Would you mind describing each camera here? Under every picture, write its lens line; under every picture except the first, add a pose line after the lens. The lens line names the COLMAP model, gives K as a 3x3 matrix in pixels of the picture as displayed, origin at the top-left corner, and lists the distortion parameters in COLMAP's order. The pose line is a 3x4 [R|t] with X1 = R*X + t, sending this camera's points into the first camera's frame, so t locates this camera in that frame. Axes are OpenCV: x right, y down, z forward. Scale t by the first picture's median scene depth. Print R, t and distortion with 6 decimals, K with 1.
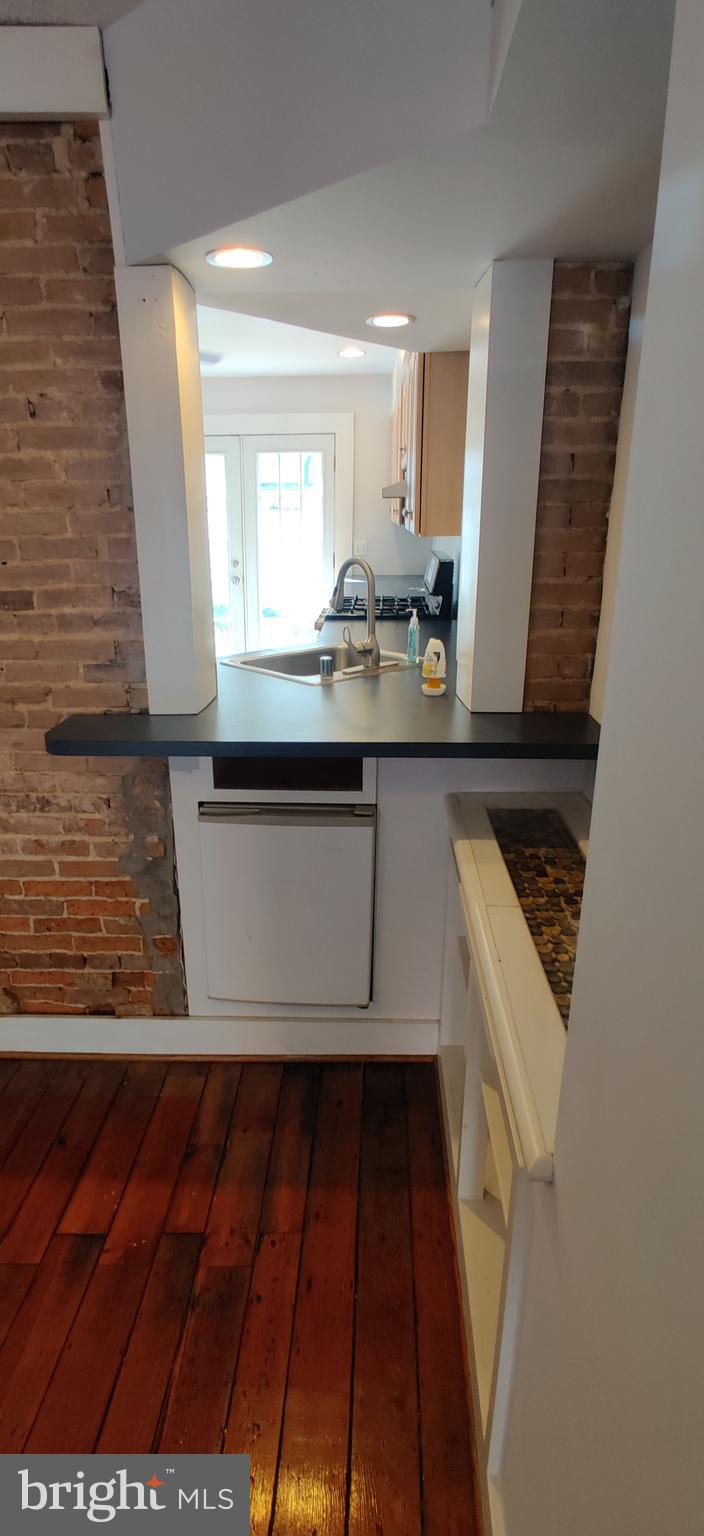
lens RADIAL K [[777.6, 0, 295.5], [0, 777.6, 744.3], [0, 0, 1]] dist [-0.003844, 0.019380]
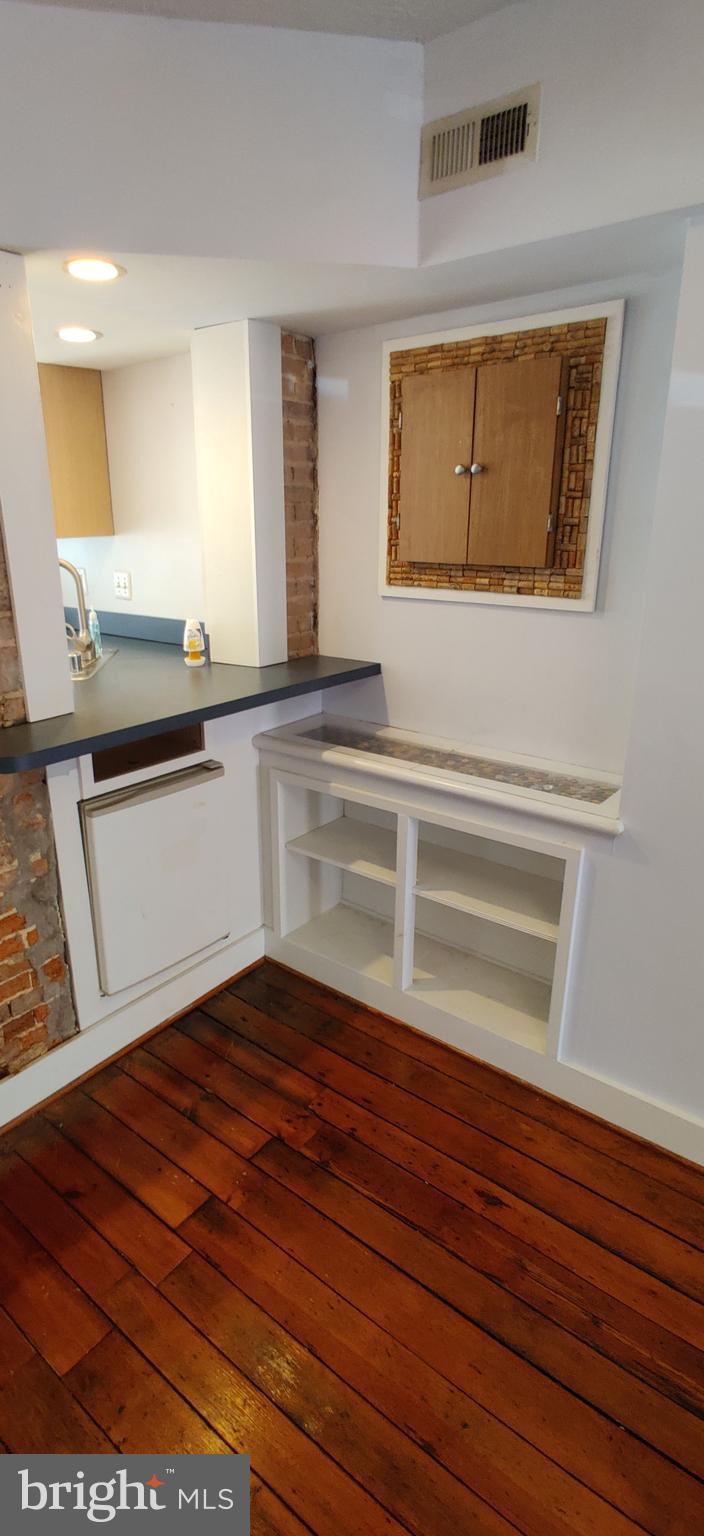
lens RADIAL K [[777.6, 0, 331.9], [0, 777.6, 748.0], [0, 0, 1]] dist [-0.003844, 0.019380]
pose [[0.598914, -0.230834, 0.766823, -0.698841], [0.246632, 0.964180, 0.097616, -0.008870], [-0.761889, 0.130659, 0.634392, 0.120582]]
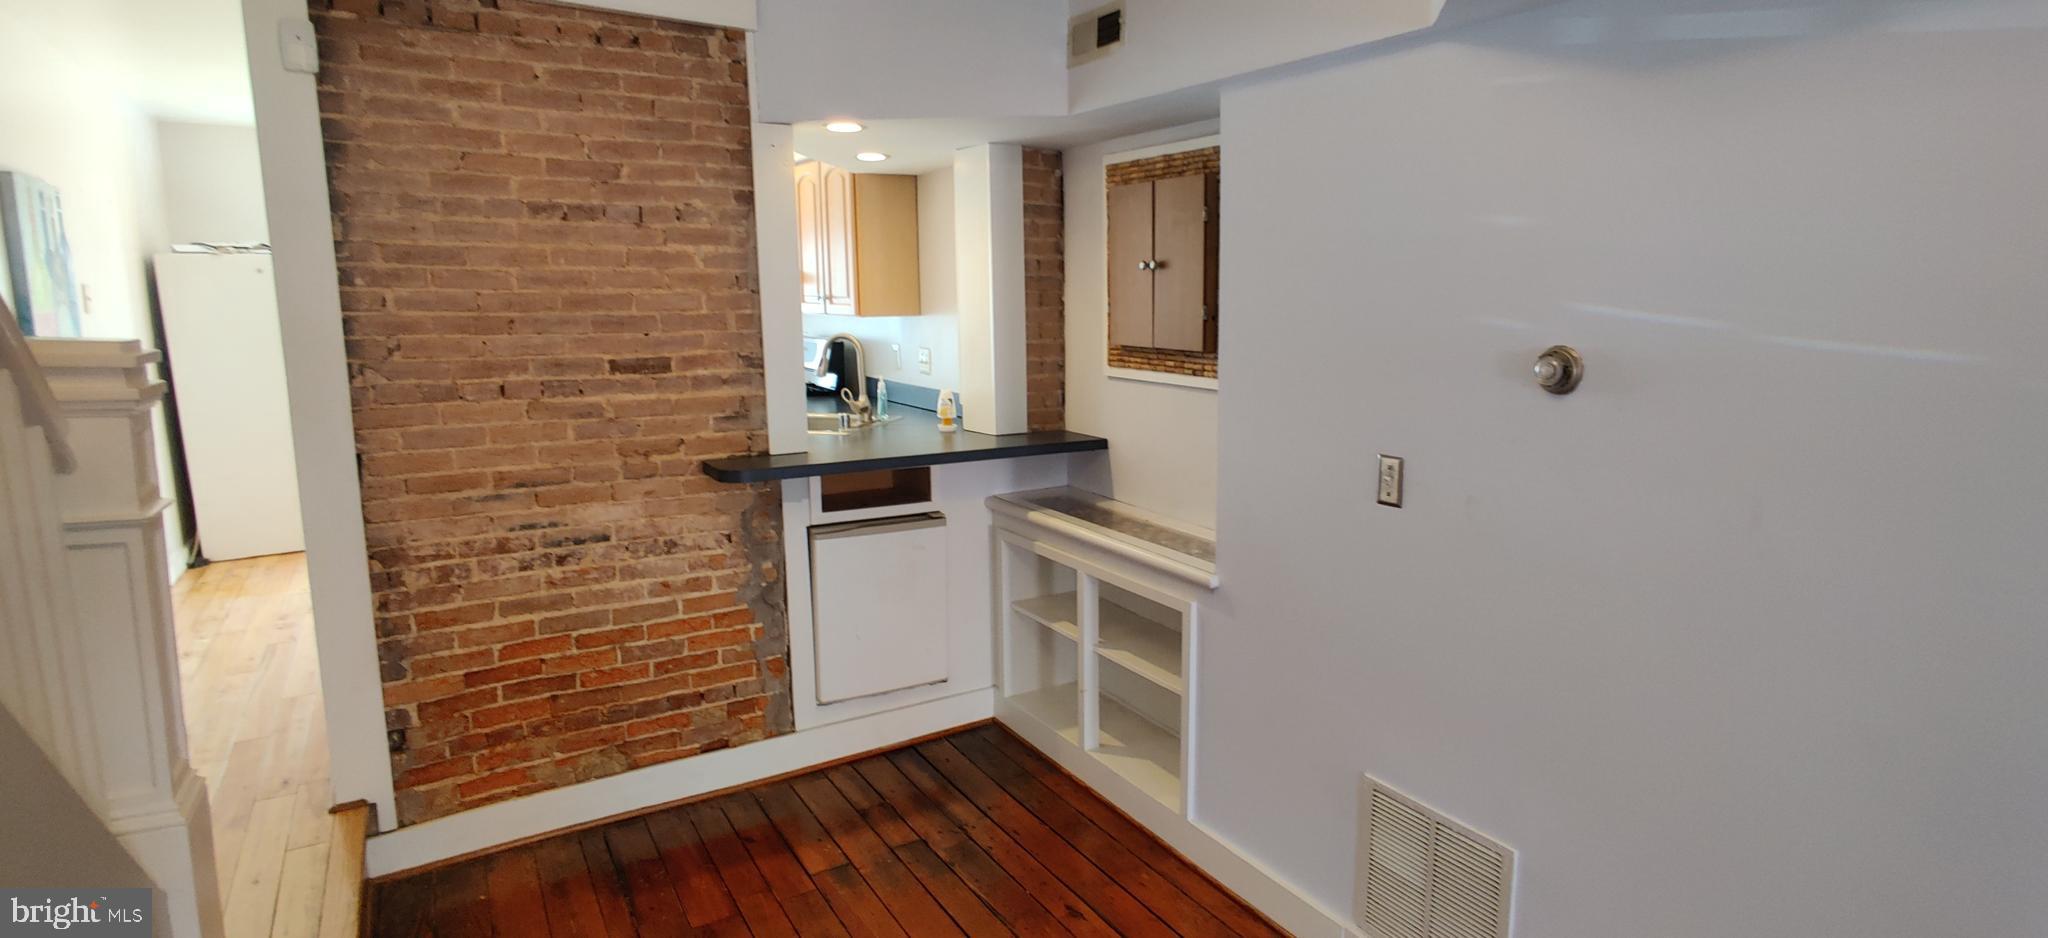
lens RADIAL K [[1036.9, 0, 1027.7], [0, 1036.9, 448.2], [0, 0, 1]] dist [-0.003844, 0.019380]
pose [[0.829881, -0.073687, 0.553053, -0.749100], [0.161223, 0.980626, -0.111267, 0.196418], [-0.534139, 0.181503, 0.825683, -0.555996]]
